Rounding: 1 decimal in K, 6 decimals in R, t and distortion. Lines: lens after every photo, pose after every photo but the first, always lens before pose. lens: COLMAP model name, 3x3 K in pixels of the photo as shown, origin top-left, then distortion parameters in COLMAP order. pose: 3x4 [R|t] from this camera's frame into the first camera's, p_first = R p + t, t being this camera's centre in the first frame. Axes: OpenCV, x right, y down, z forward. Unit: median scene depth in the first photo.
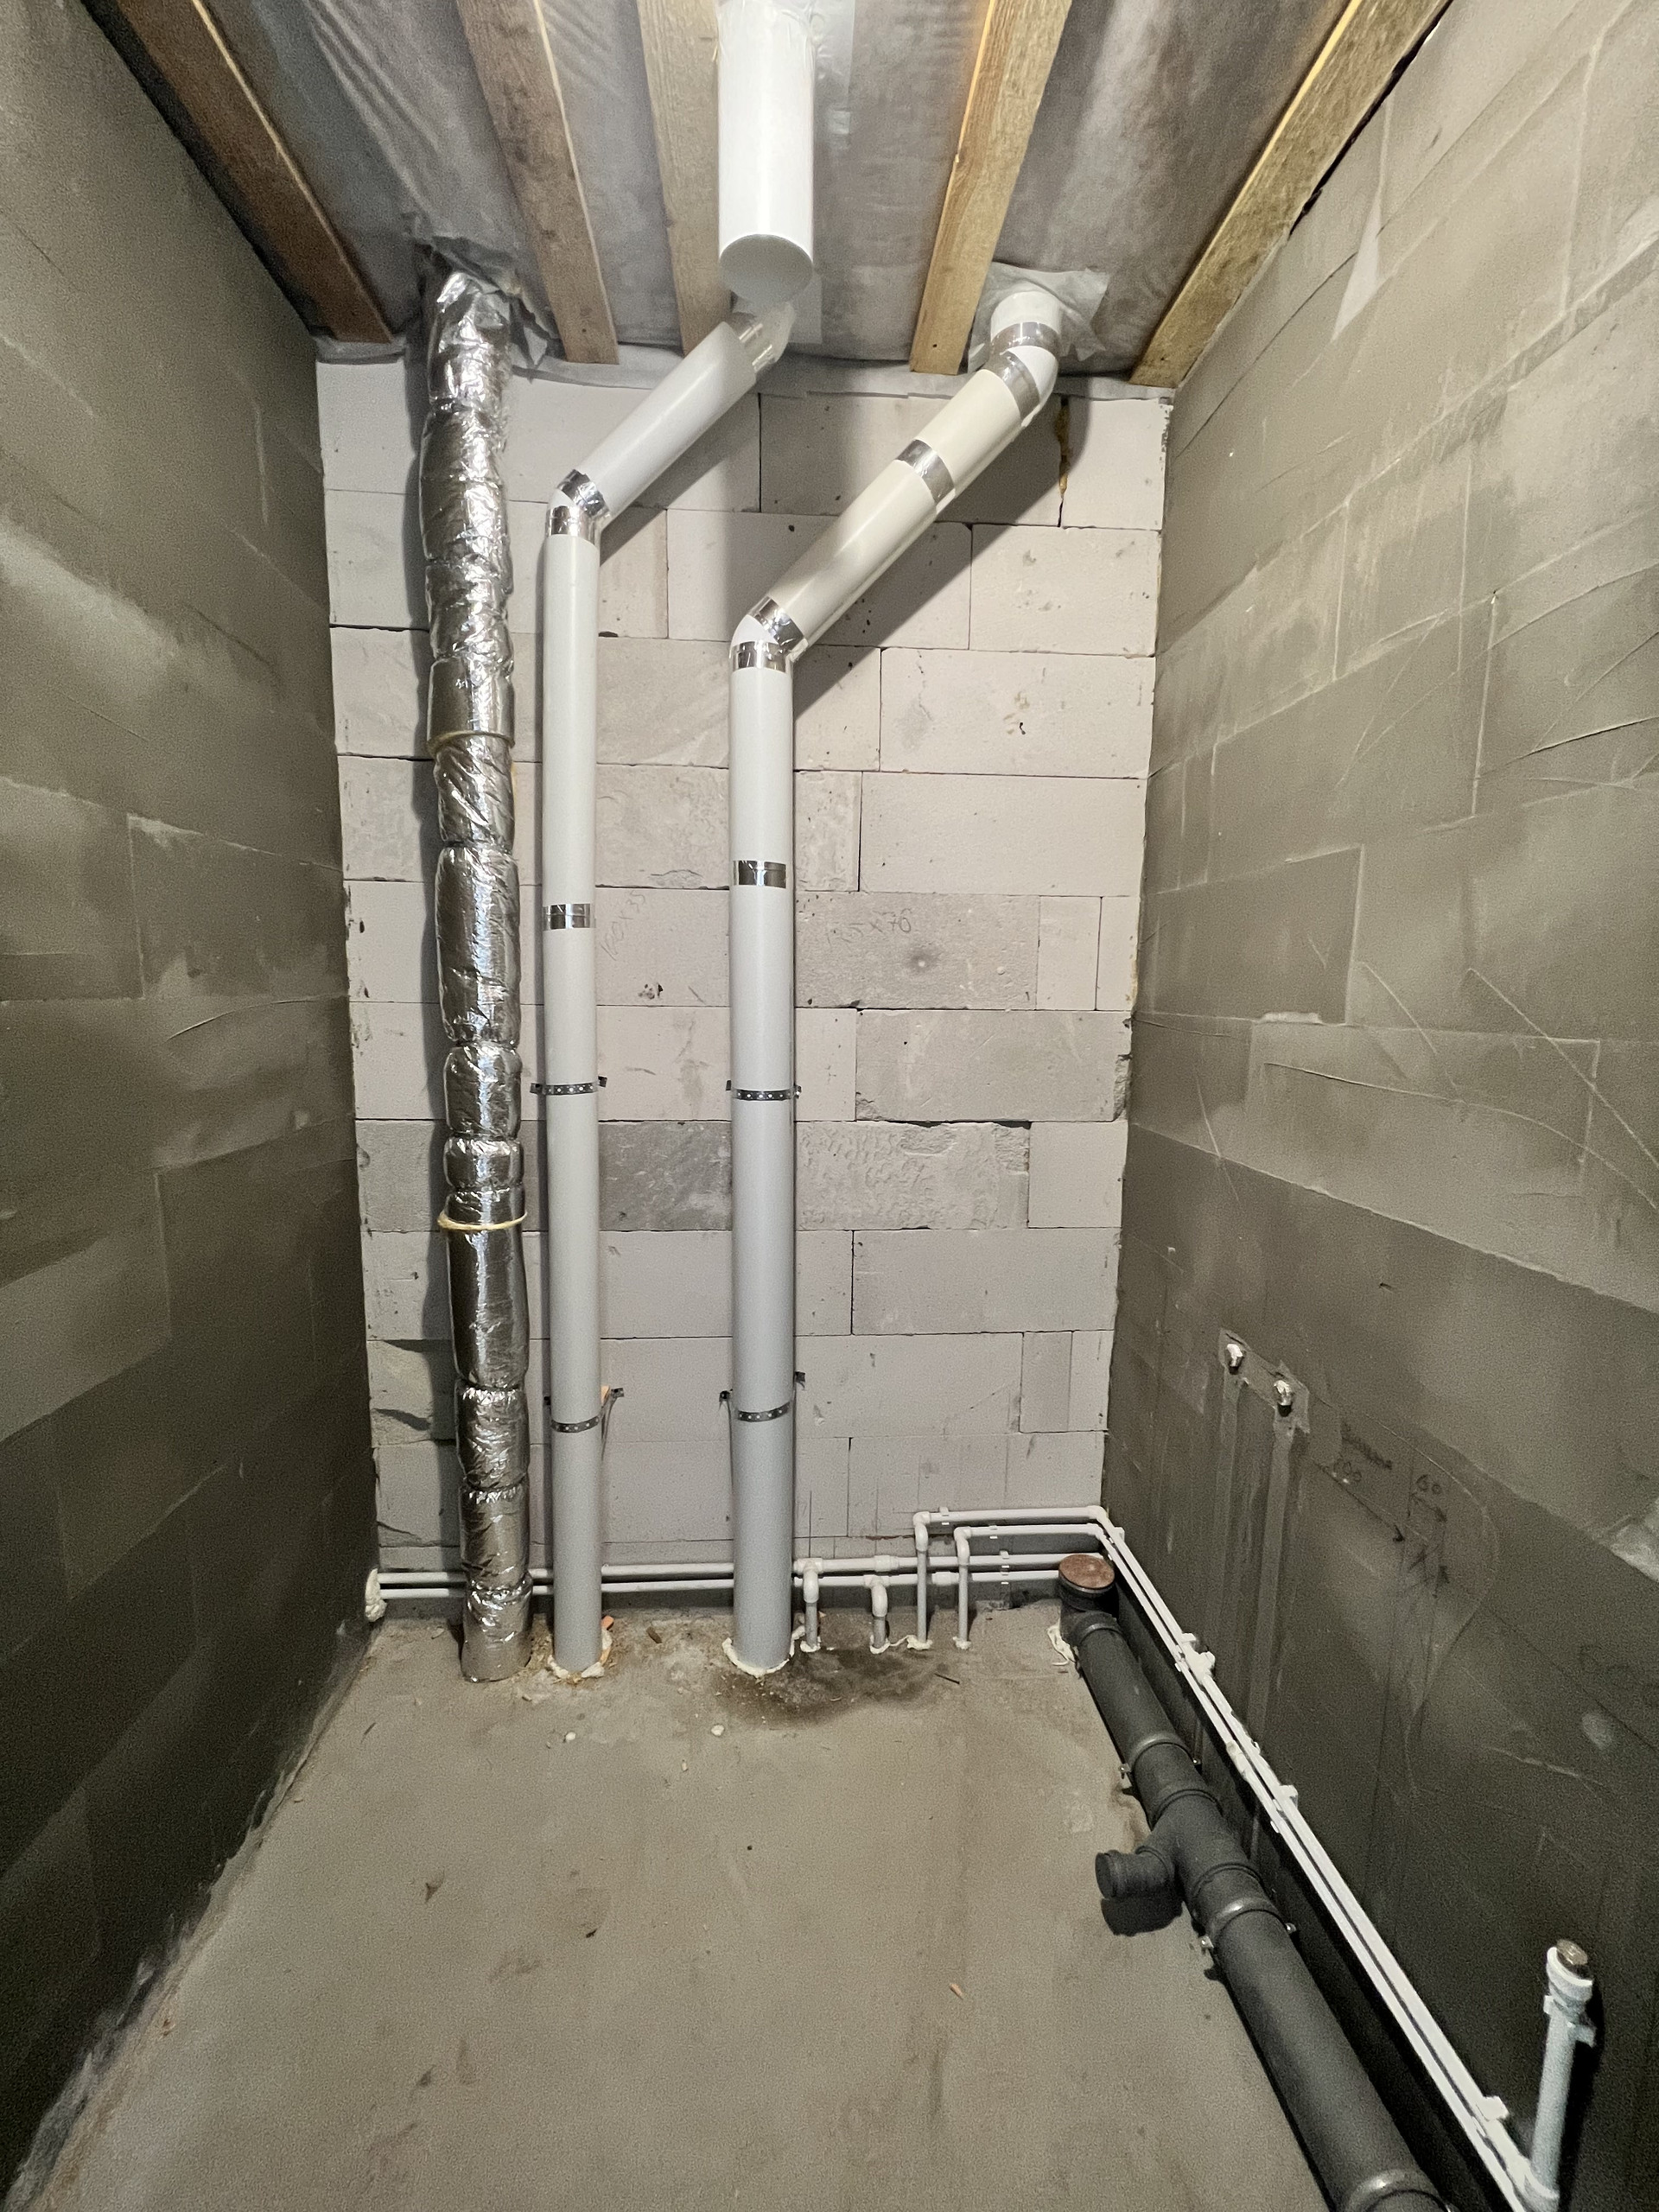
lens RADIAL K [[878.1, 0, 823.0], [0, 878.1, 1104.0], [0, 0, 1]] dist [-0.003073, 0.000746]
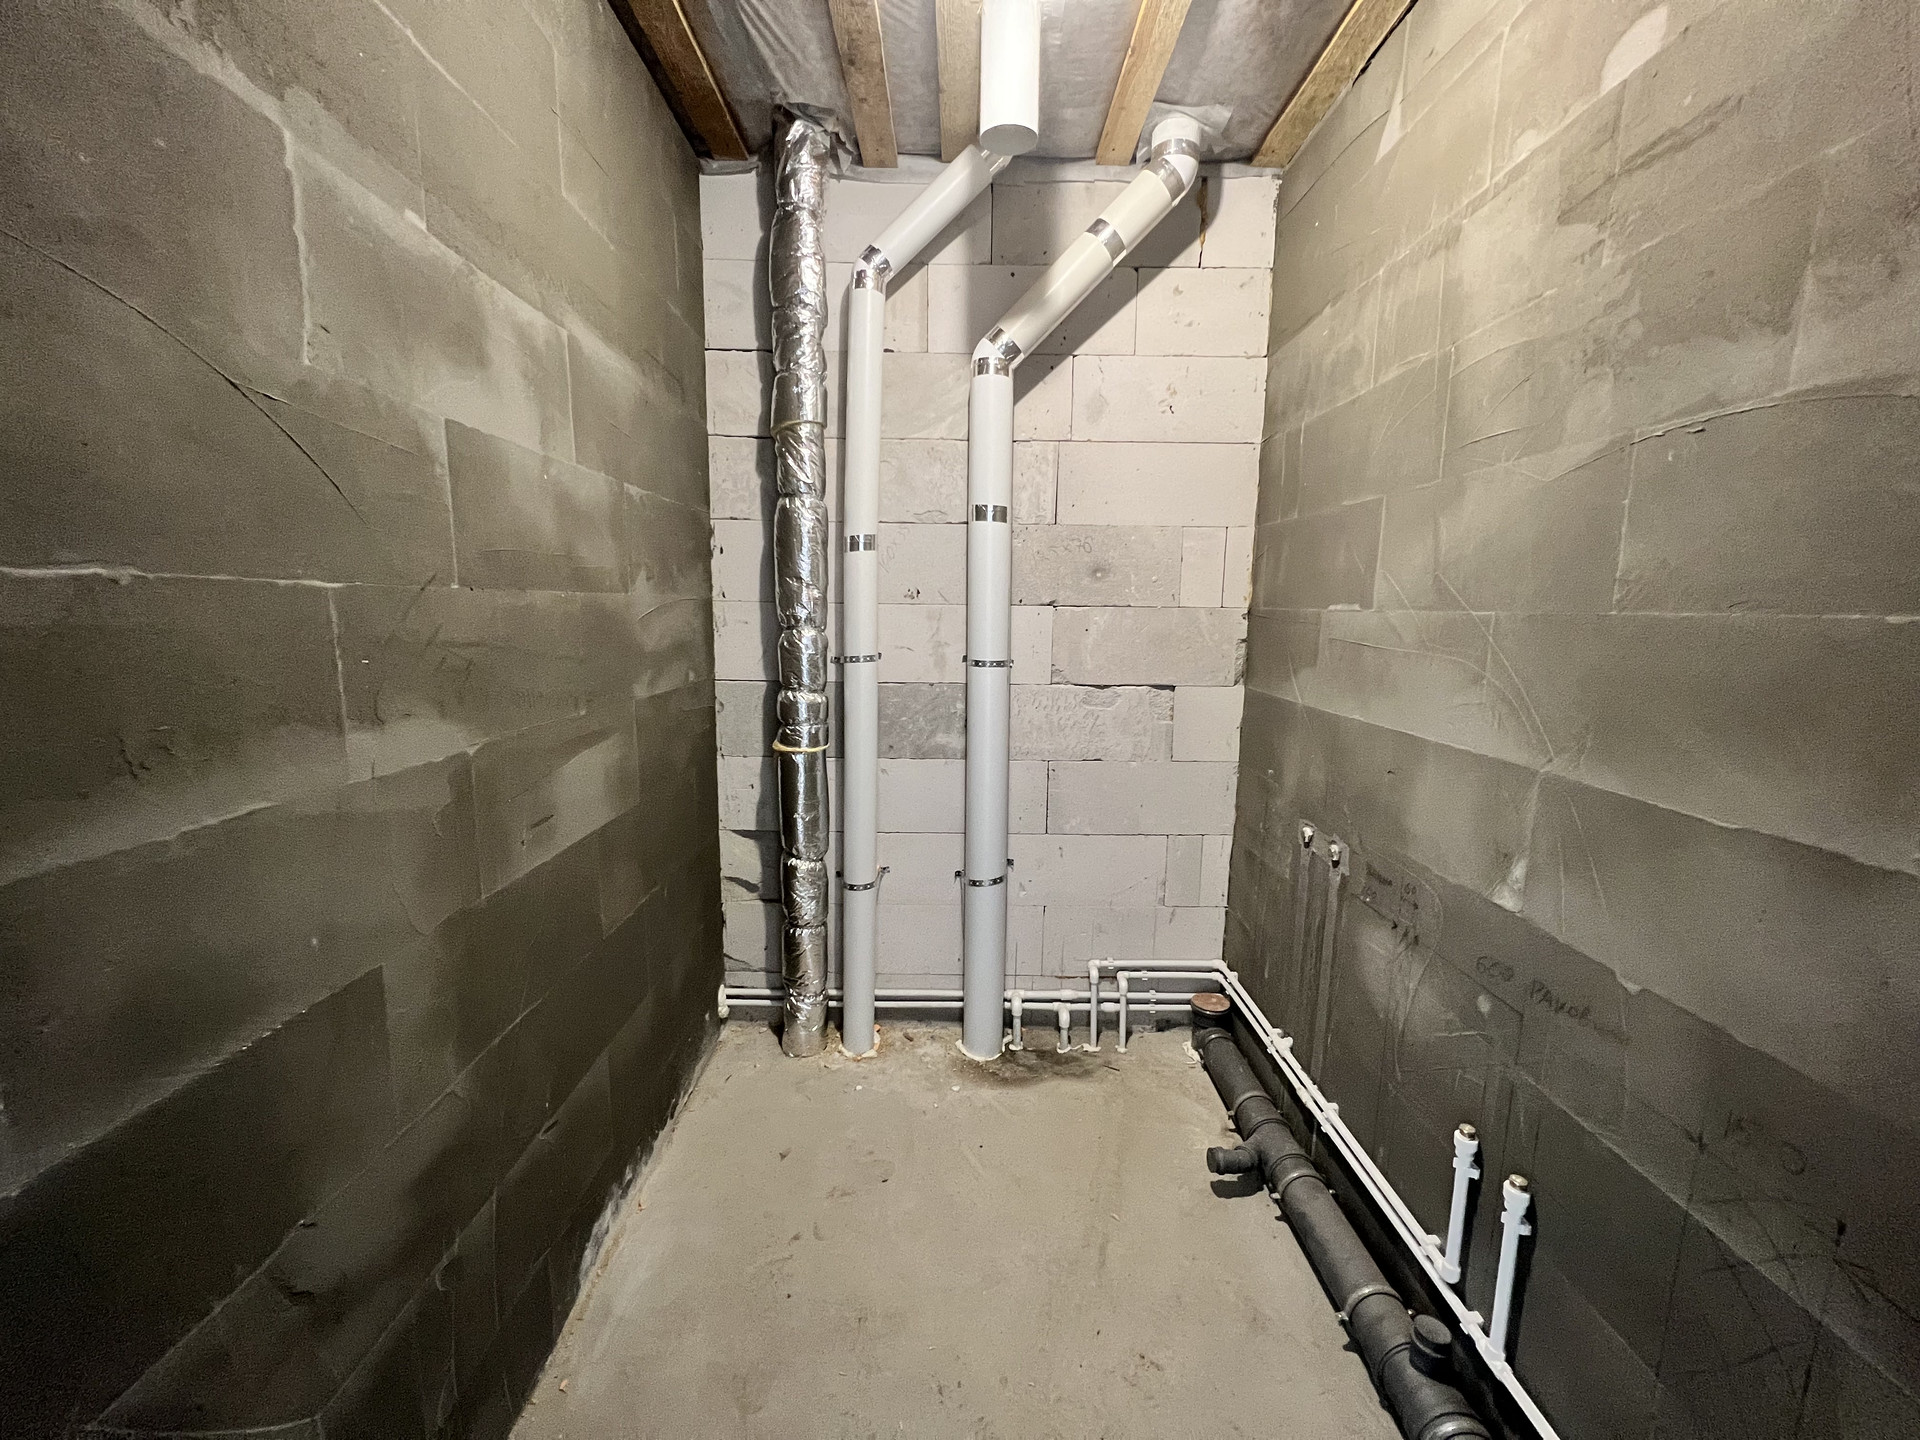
lens RADIAL K [[762.2, 0, 960.4], [0, 762.2, 719.3], [0, 0, 1]] dist [-0.003073, 0.000746]
pose [[0.998204, 0.009152, -0.059205, -0.044552], [-0.008006, 0.999776, 0.019568, 0.063967], [0.059371, -0.019059, 0.998054, -0.308247]]
